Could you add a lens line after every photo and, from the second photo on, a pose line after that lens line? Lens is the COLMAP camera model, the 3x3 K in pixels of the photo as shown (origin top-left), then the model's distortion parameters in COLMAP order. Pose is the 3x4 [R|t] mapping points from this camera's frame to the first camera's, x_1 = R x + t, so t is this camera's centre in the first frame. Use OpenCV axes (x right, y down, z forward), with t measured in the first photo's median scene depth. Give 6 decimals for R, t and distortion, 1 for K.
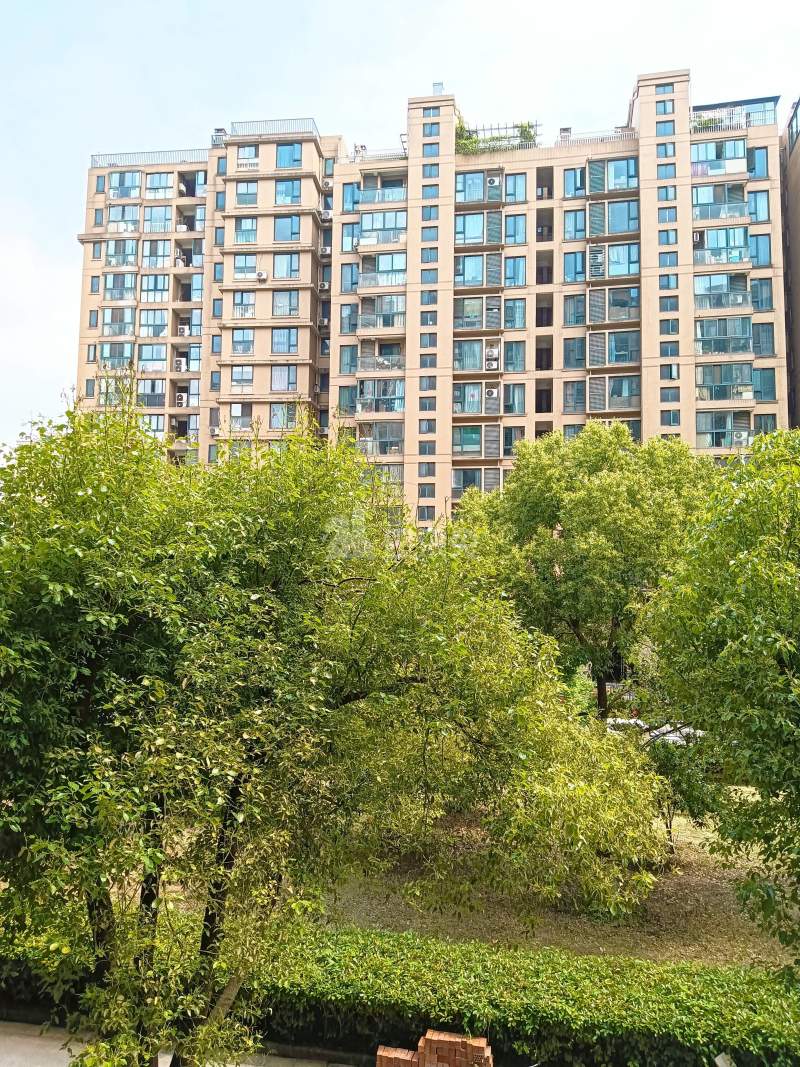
lens RADIAL K [[781.1, 0, 397.0], [0, 781.1, 534.1], [0, 0, 1]] dist [0.090320, -0.116498]
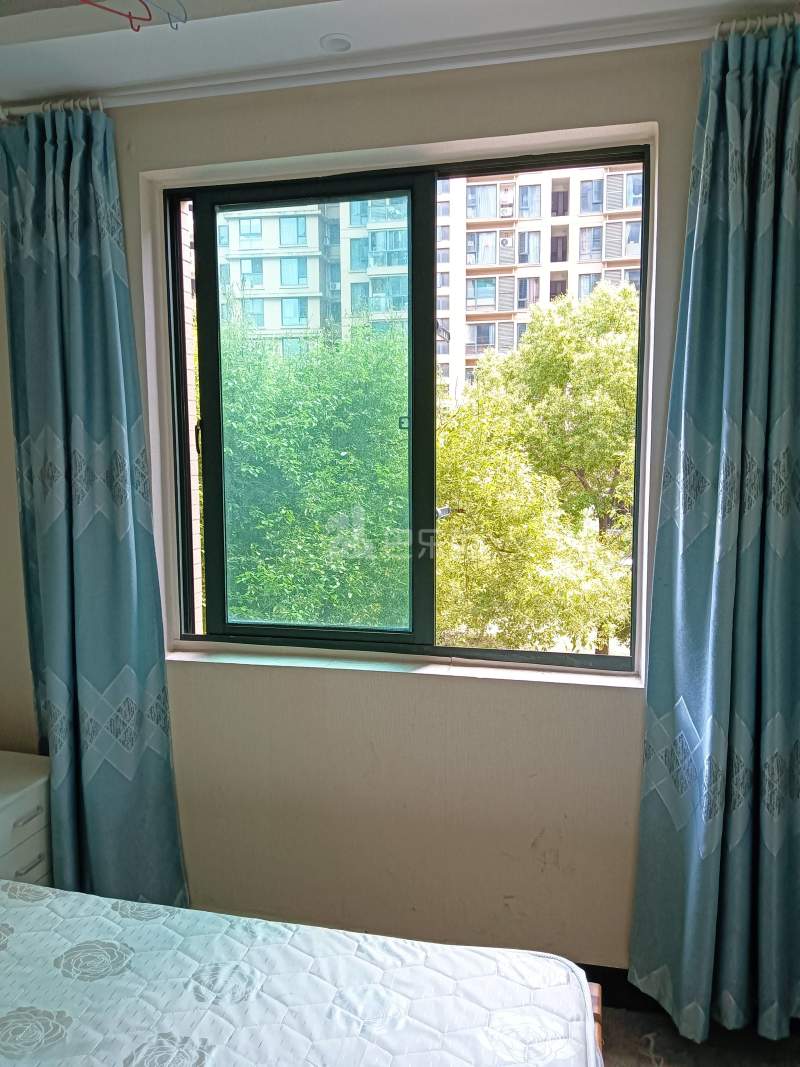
lens RADIAL K [[781.1, 0, 397.0], [0, 781.1, 534.1], [0, 0, 1]] dist [0.090320, -0.116498]
pose [[0.999664, -0.019708, -0.016835, -0.018953], [0.022431, 0.983254, 0.180857, -0.008920], [0.012989, -0.181174, 0.983365, -0.120732]]
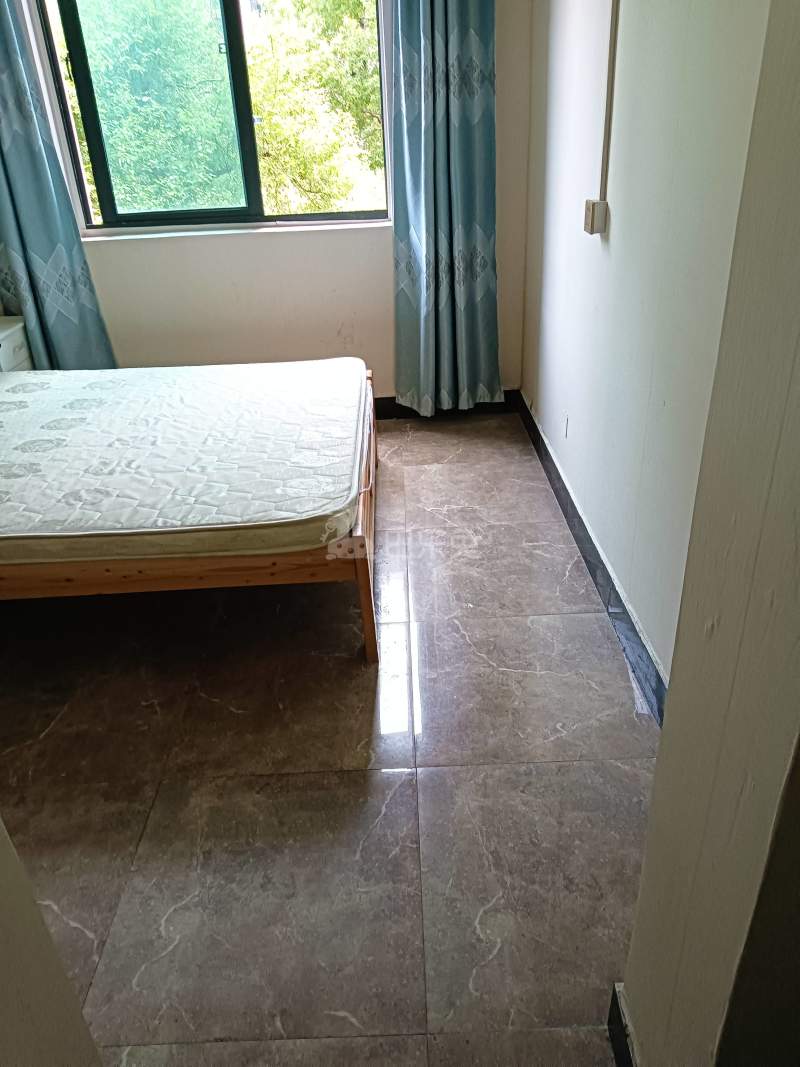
lens RADIAL K [[787.3, 0, 395.9], [0, 787.3, 532.7], [0, 0, 1]] dist [0.103127, -0.169587]
pose [[0.973775, -0.160669, 0.161081, -0.028413], [0.048169, 0.837557, 0.544222, -0.008533], [-0.222354, -0.522191, 0.823332, -0.213639]]
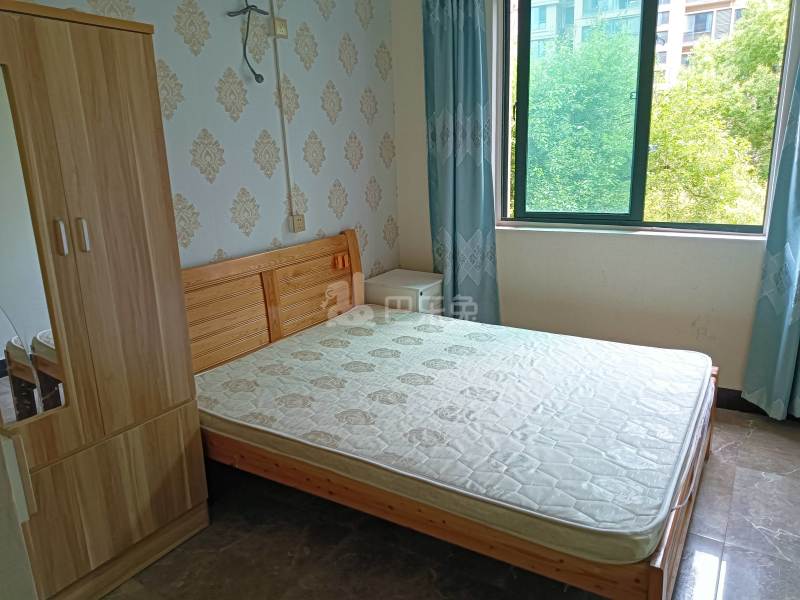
lens RADIAL K [[585.7, 0, 400.0], [0, 585.7, 300.0], [0, 0, 1]] dist [0.090320, -0.116498]
pose [[0.938387, 0.038221, -0.343467, -0.021702], [0.079772, 0.943068, 0.322892, -0.008998], [0.336254, -0.330397, 0.881913, -0.189433]]
